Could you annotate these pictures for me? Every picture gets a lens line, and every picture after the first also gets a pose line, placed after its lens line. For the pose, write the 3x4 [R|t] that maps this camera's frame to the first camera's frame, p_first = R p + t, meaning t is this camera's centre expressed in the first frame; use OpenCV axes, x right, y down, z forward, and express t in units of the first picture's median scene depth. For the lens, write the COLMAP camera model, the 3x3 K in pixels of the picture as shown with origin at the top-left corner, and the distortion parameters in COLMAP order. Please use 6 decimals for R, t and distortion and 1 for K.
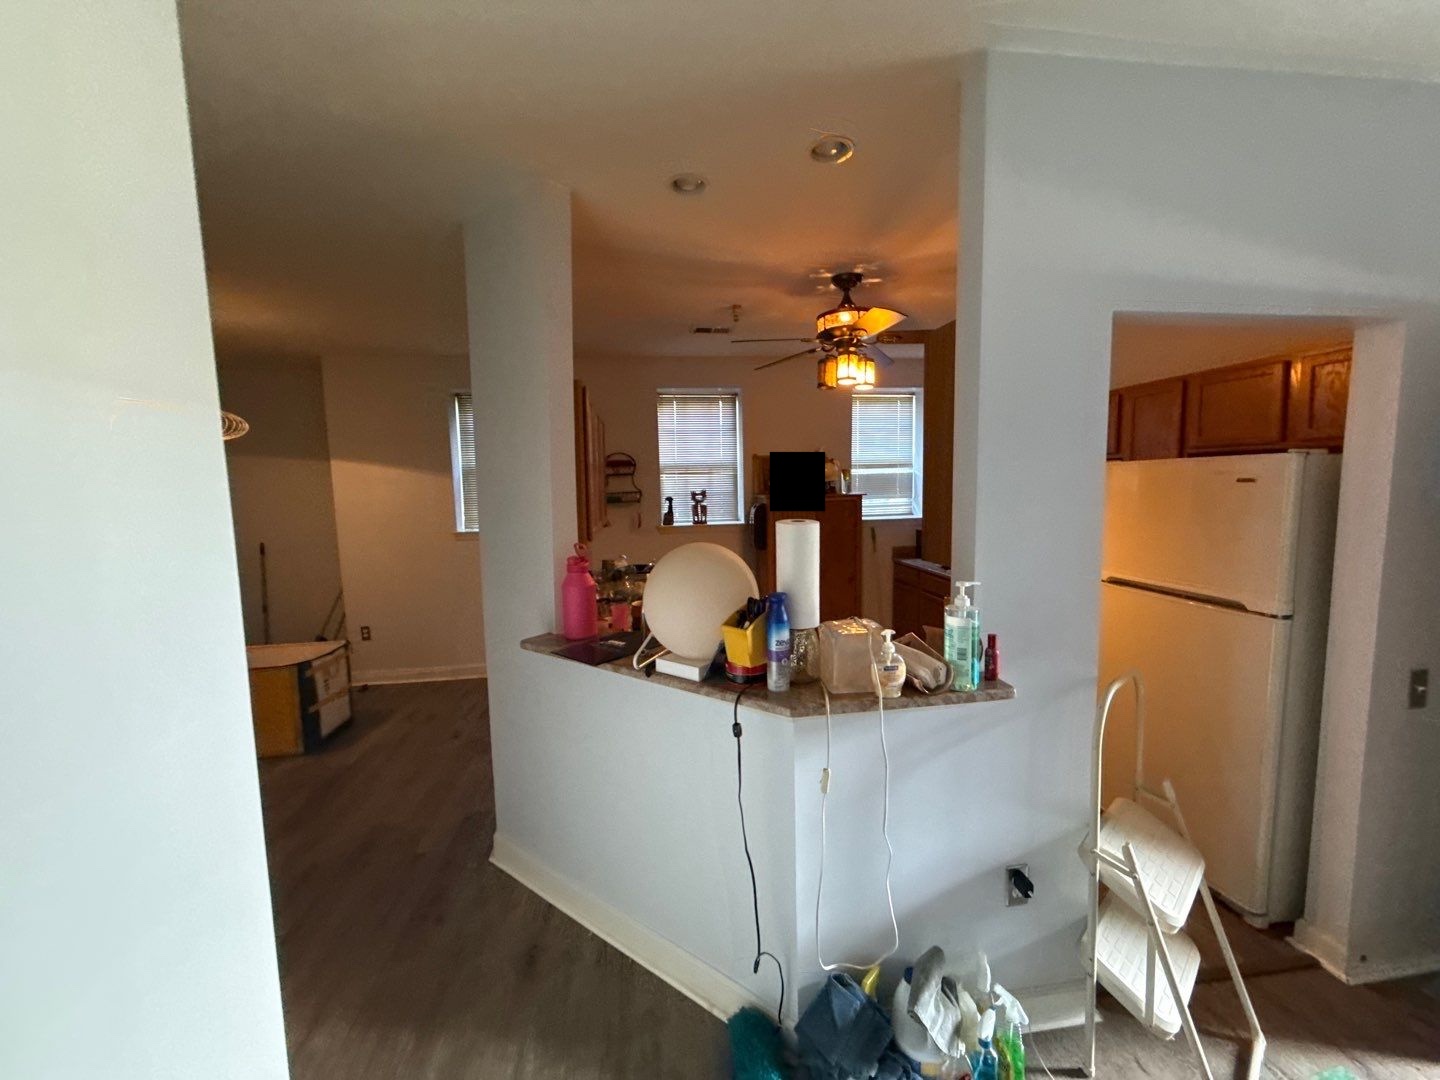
lens RADIAL K [[570.7, 0, 718.2], [0, 570.7, 539.3], [0, 0, 1]] dist [0.000501, 0.000005]
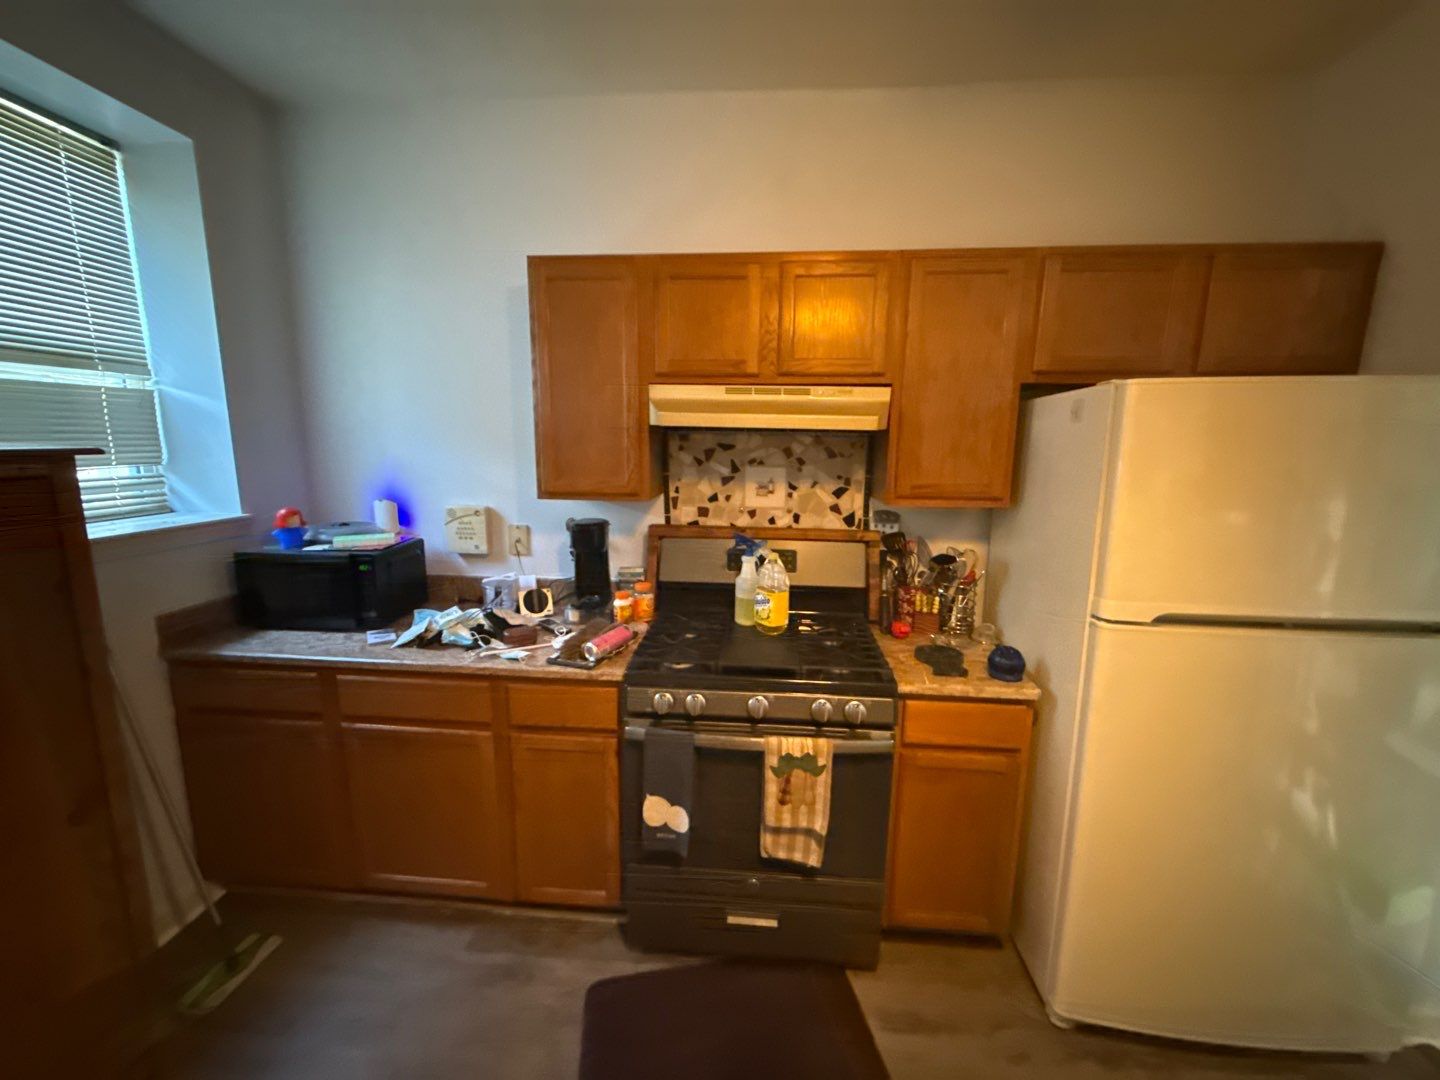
lens RADIAL K [[570.7, 0, 718.2], [0, 570.7, 539.3], [0, 0, 1]] dist [0.000501, 0.000005]
pose [[0.211267, -0.144377, 0.966707, 0.189882], [0.082650, 0.988127, 0.129513, -0.127281], [-0.973928, 0.052537, 0.220692, 1.729080]]
